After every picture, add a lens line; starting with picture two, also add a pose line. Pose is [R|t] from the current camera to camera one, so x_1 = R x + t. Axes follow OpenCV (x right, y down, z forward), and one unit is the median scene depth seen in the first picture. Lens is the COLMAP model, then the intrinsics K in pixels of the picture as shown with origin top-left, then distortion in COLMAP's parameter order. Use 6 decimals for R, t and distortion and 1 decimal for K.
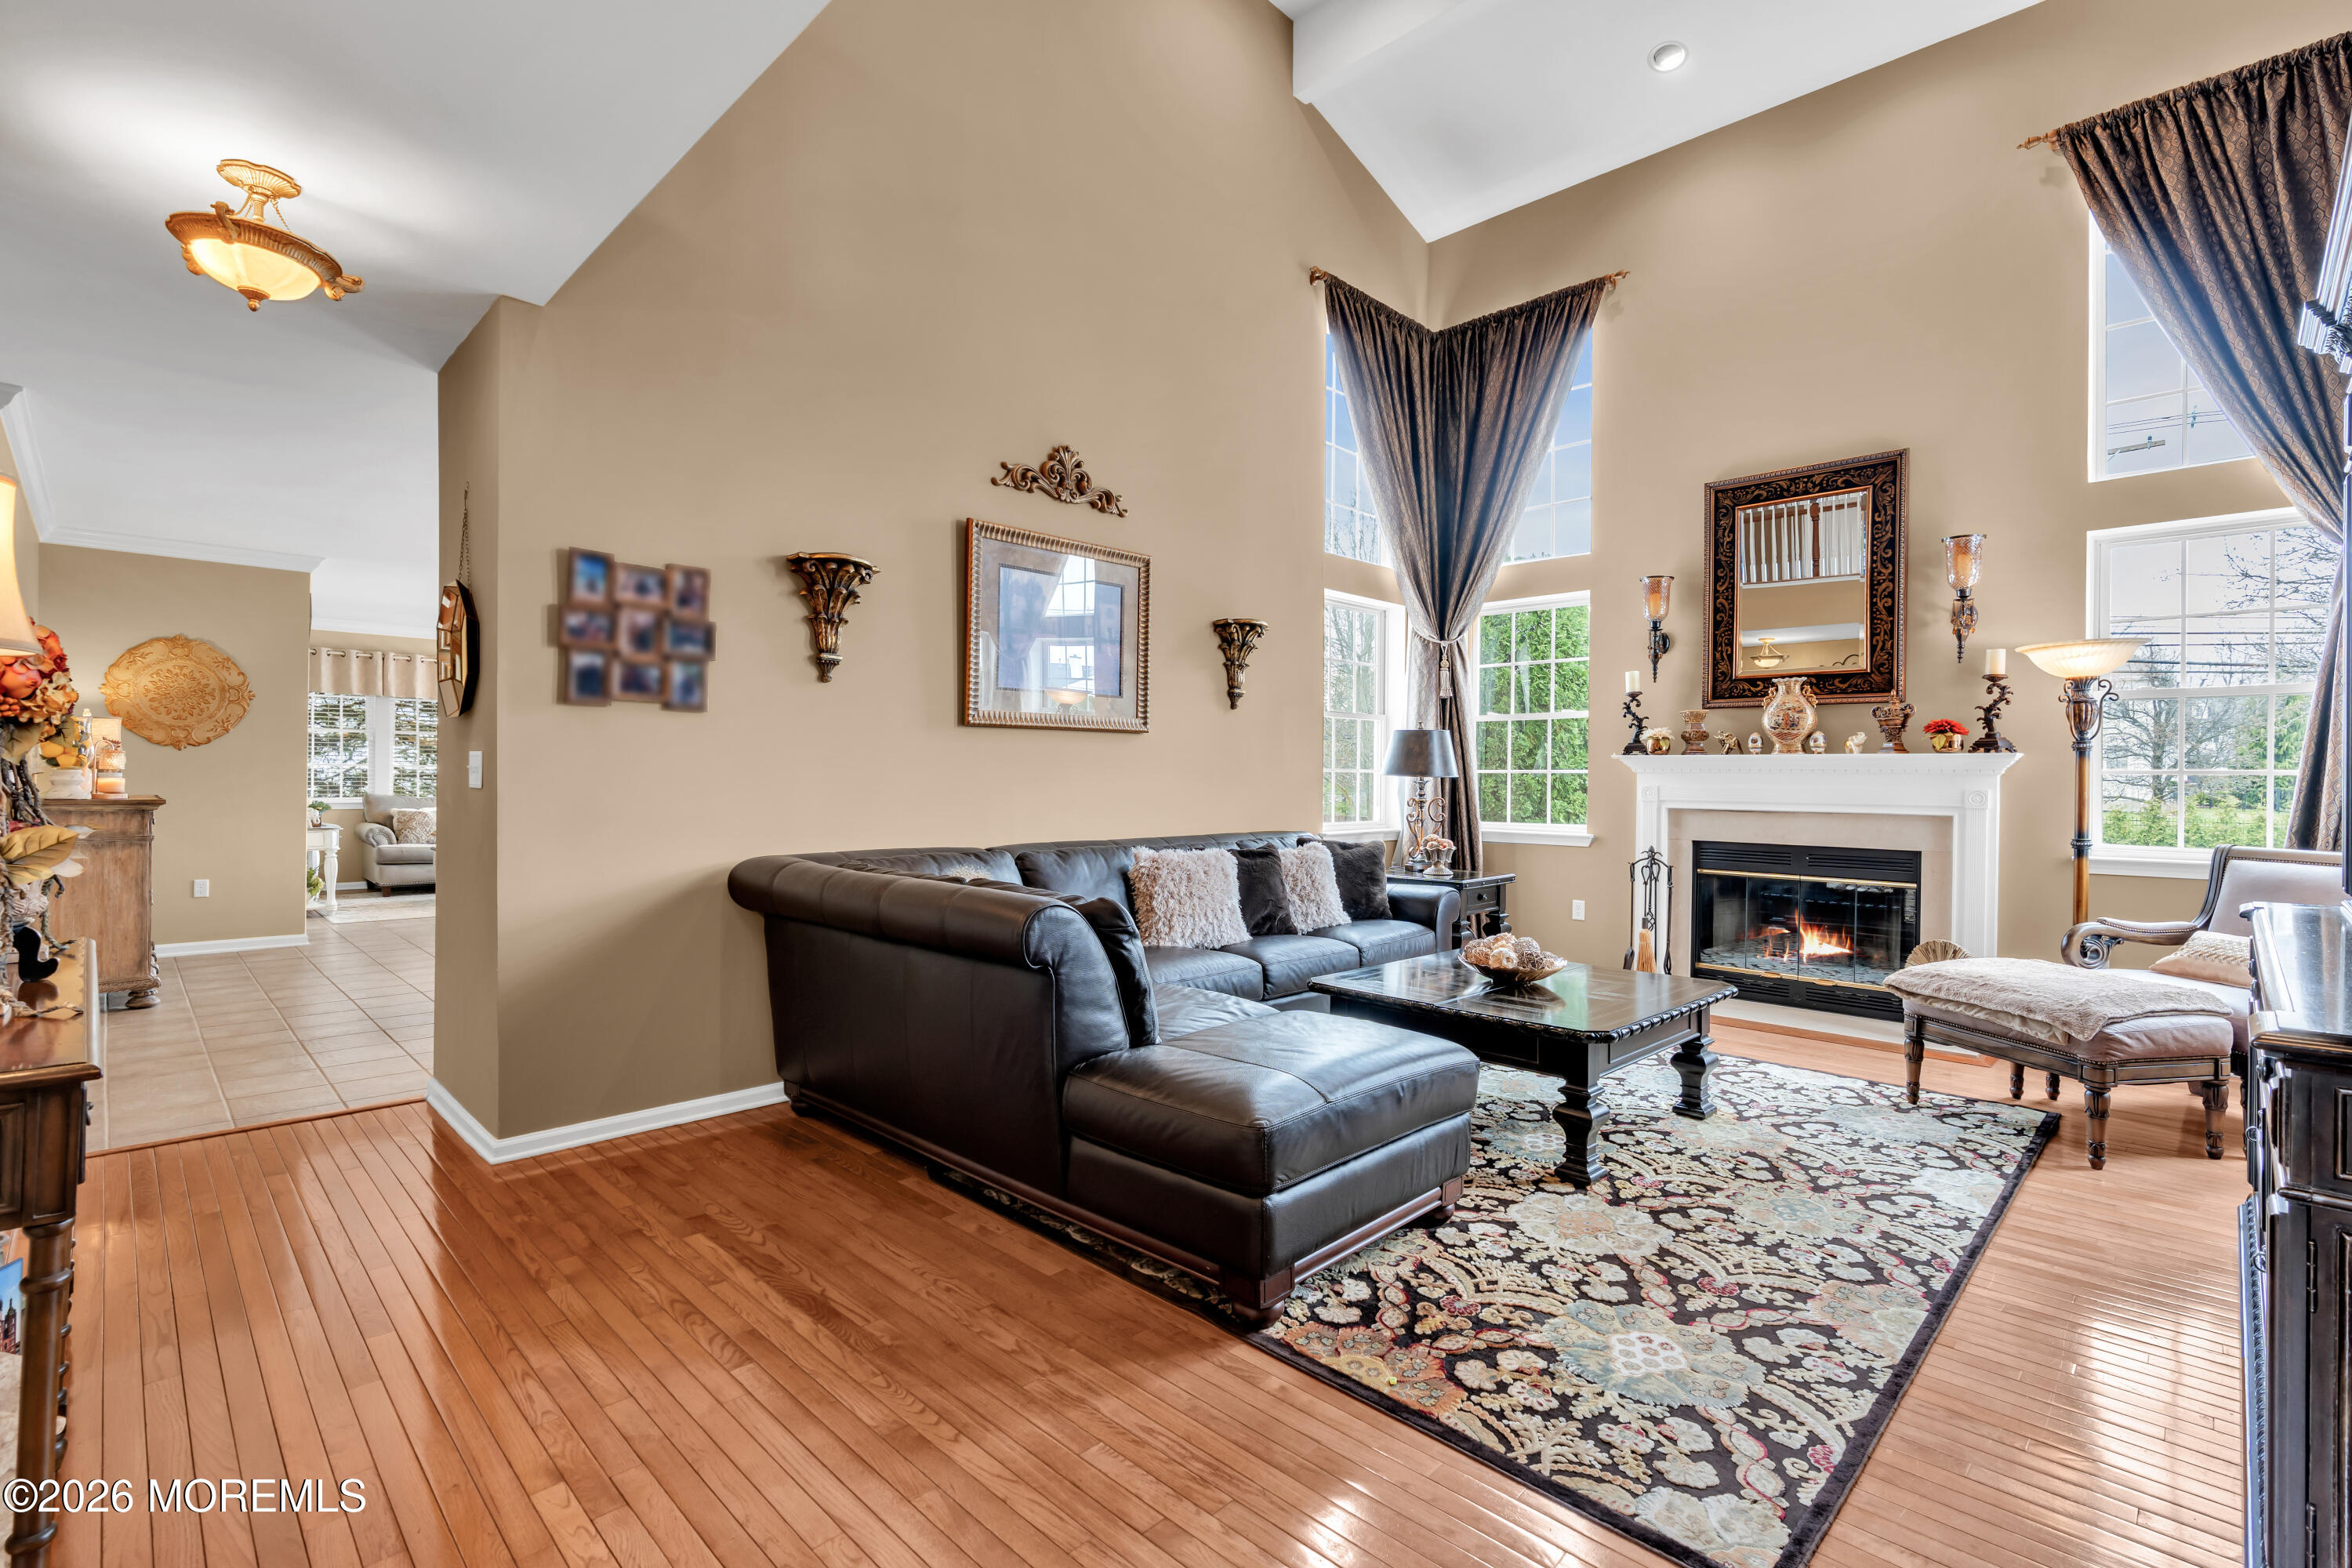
lens RADIAL K [[1052.1, 0, 1165.1], [0, 1052.1, 784.0], [0, 0, 1]] dist [-0.009468, 0.000738]
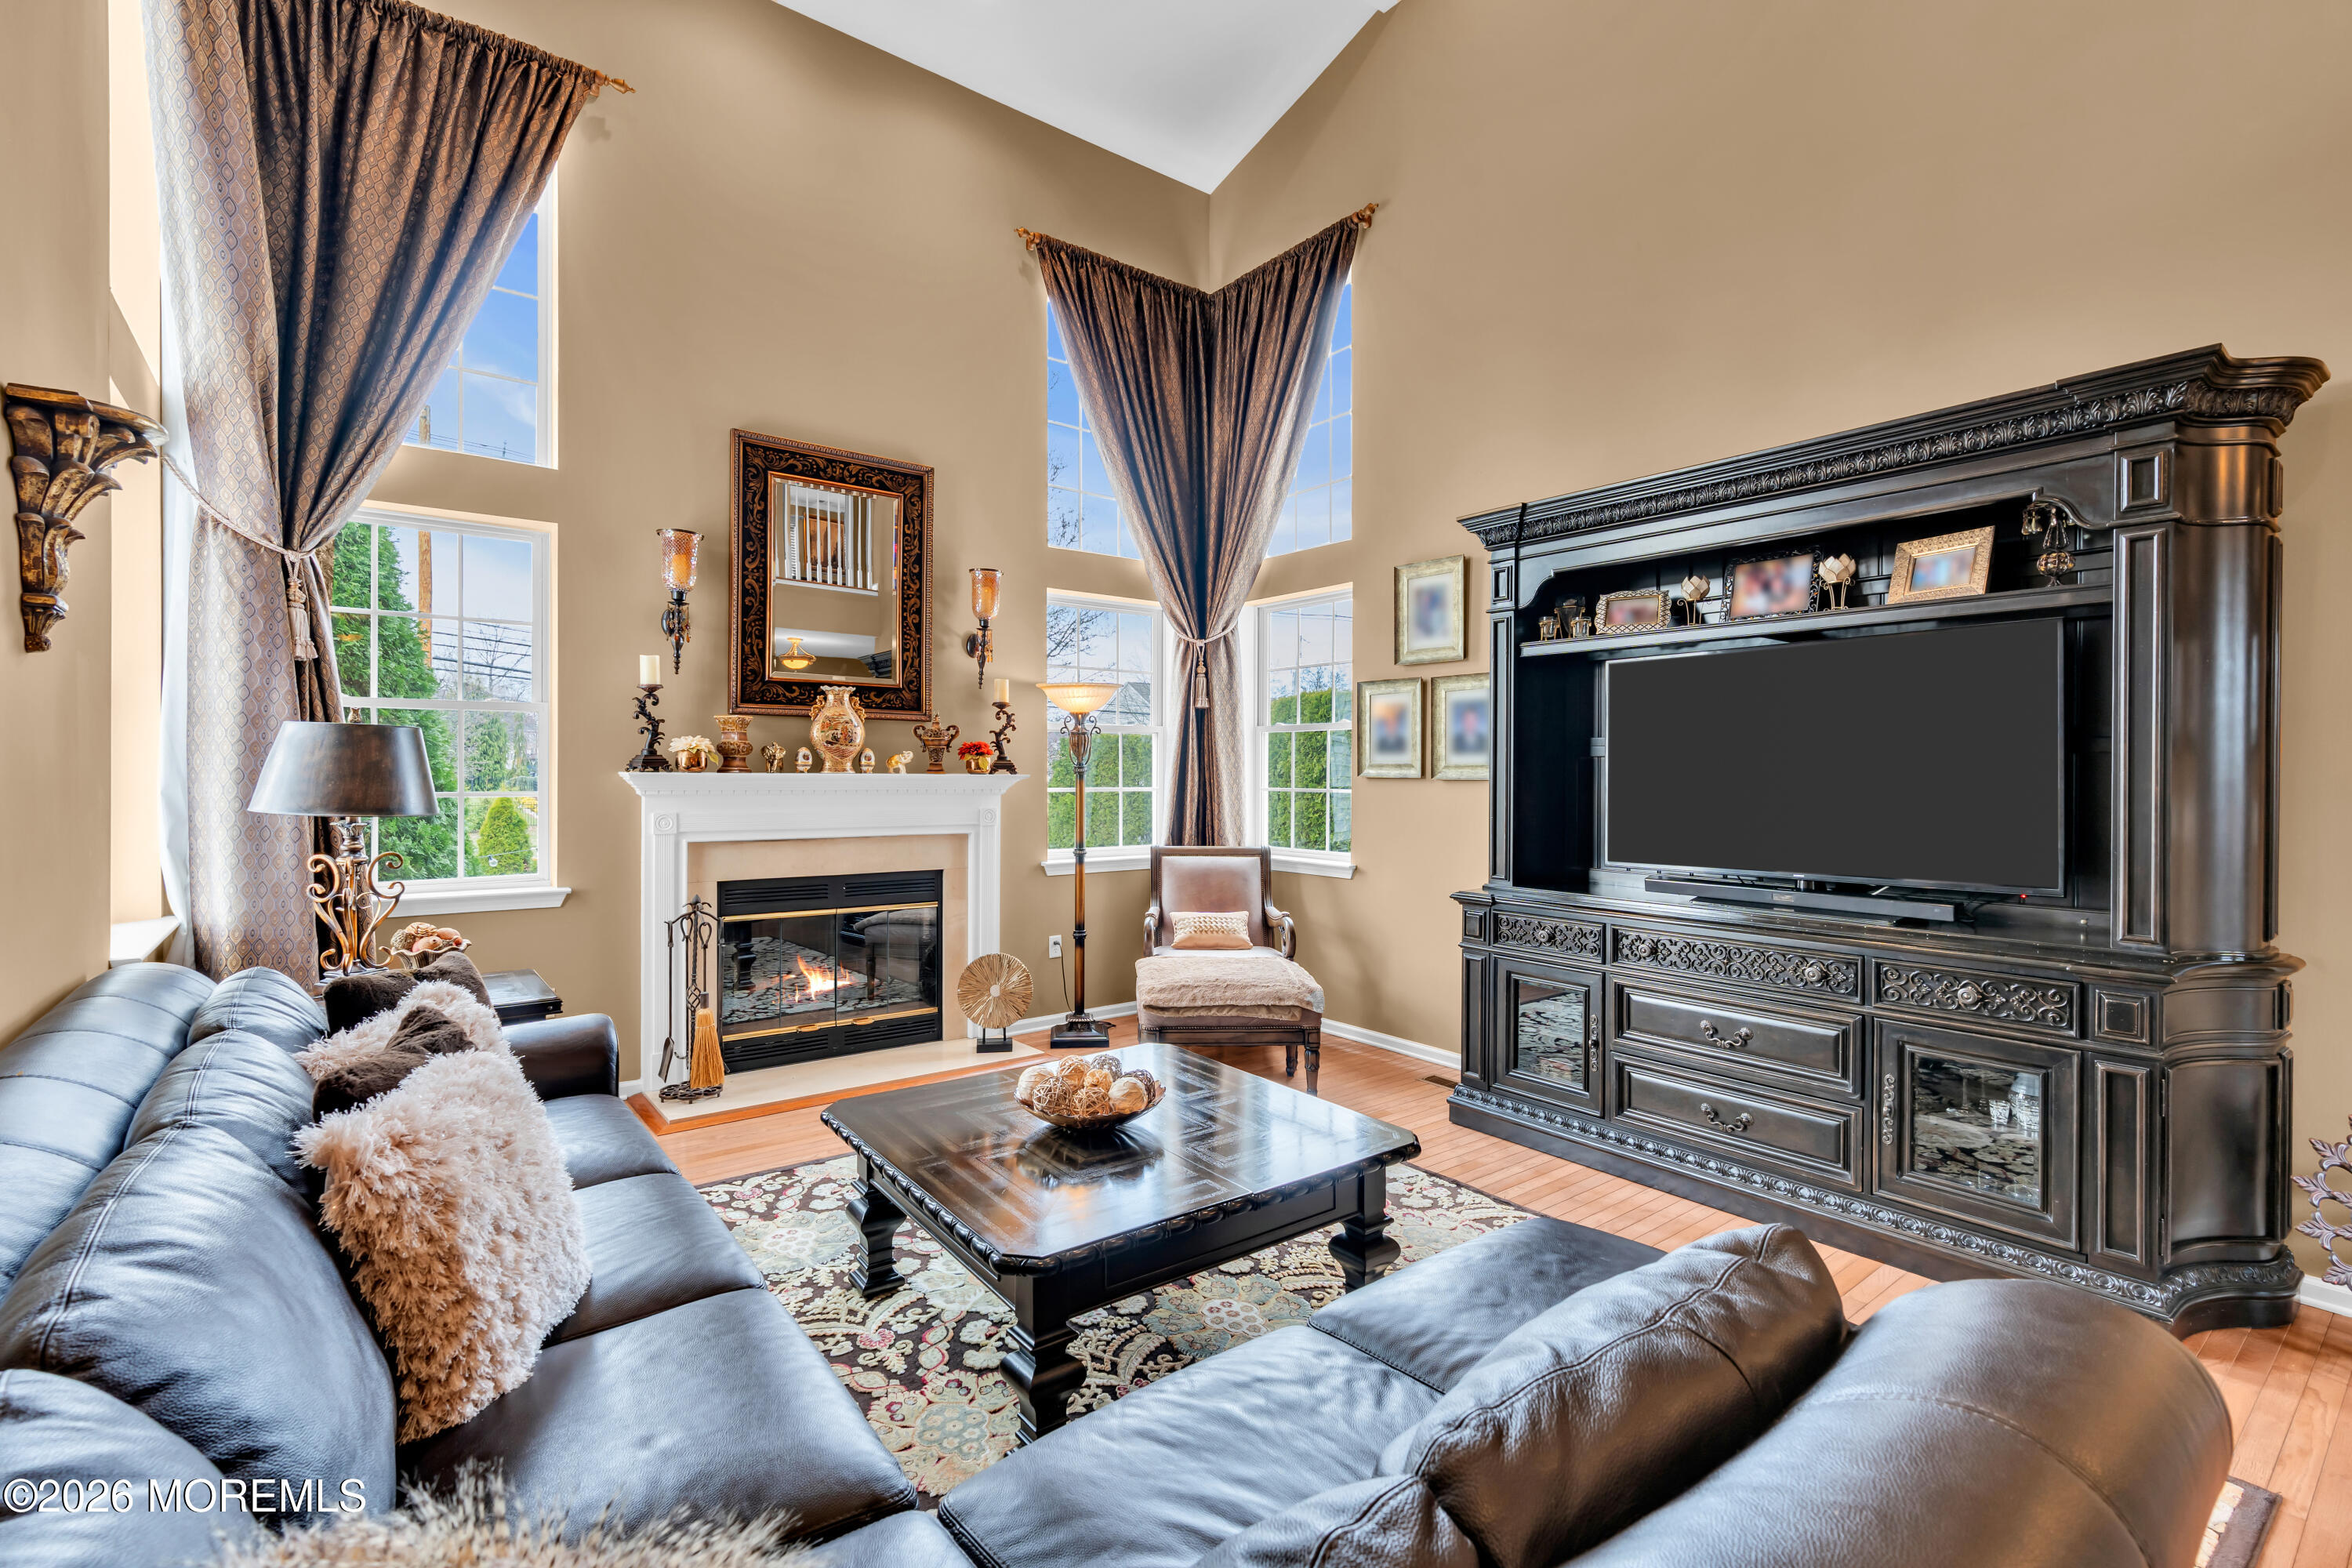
lens RADIAL K [[1052.1, 0, 1172.7], [0, 1052.1, 778.3], [0, 0, 1]] dist [-0.009468, 0.000738]
pose [[0.122676, -0.013150, 0.992360, -0.253753], [0.002611, 0.999913, 0.012927, -0.035568], [-0.992443, 0.001005, 0.122699, 0.627247]]
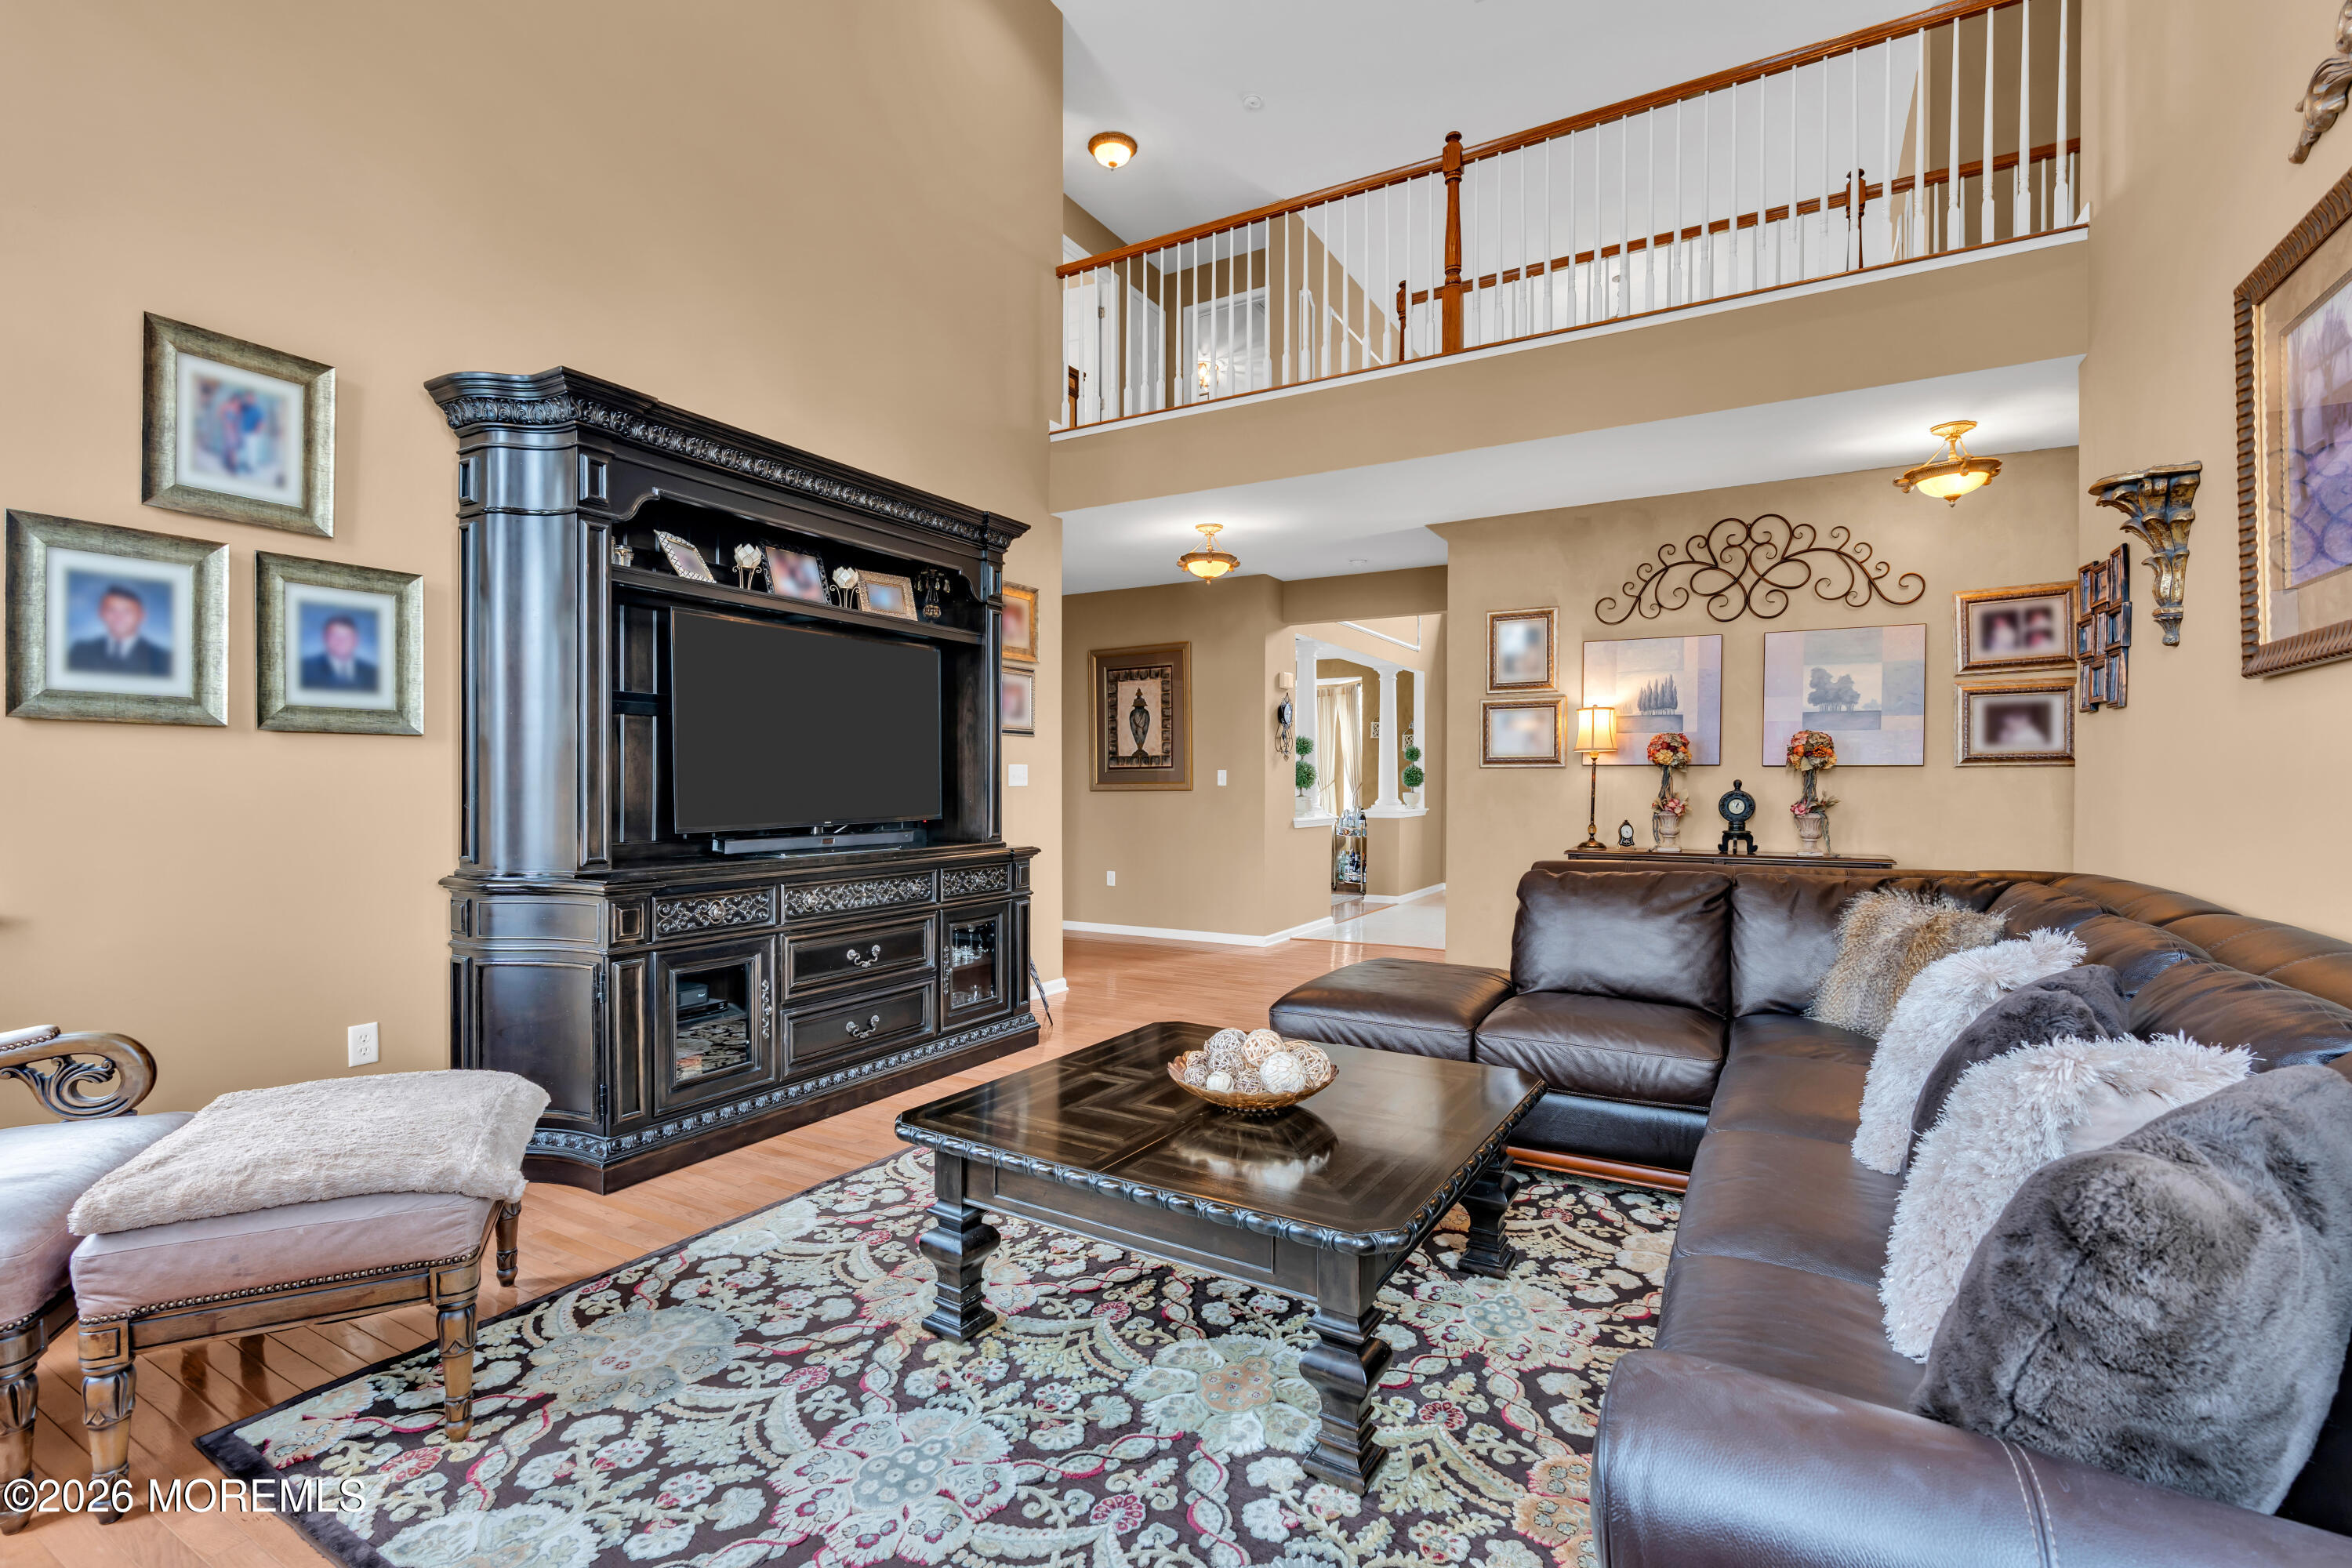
lens RADIAL K [[1052.1, 0, 1187.3], [0, 1052.1, 779.0], [0, 0, 1]] dist [-0.009468, 0.000738]
pose [[-0.962521, -0.005886, -0.271145, 0.236839], [-0.008054, 0.999944, 0.006883, -0.011942], [0.271089, 0.008809, -0.962514, 1.028362]]
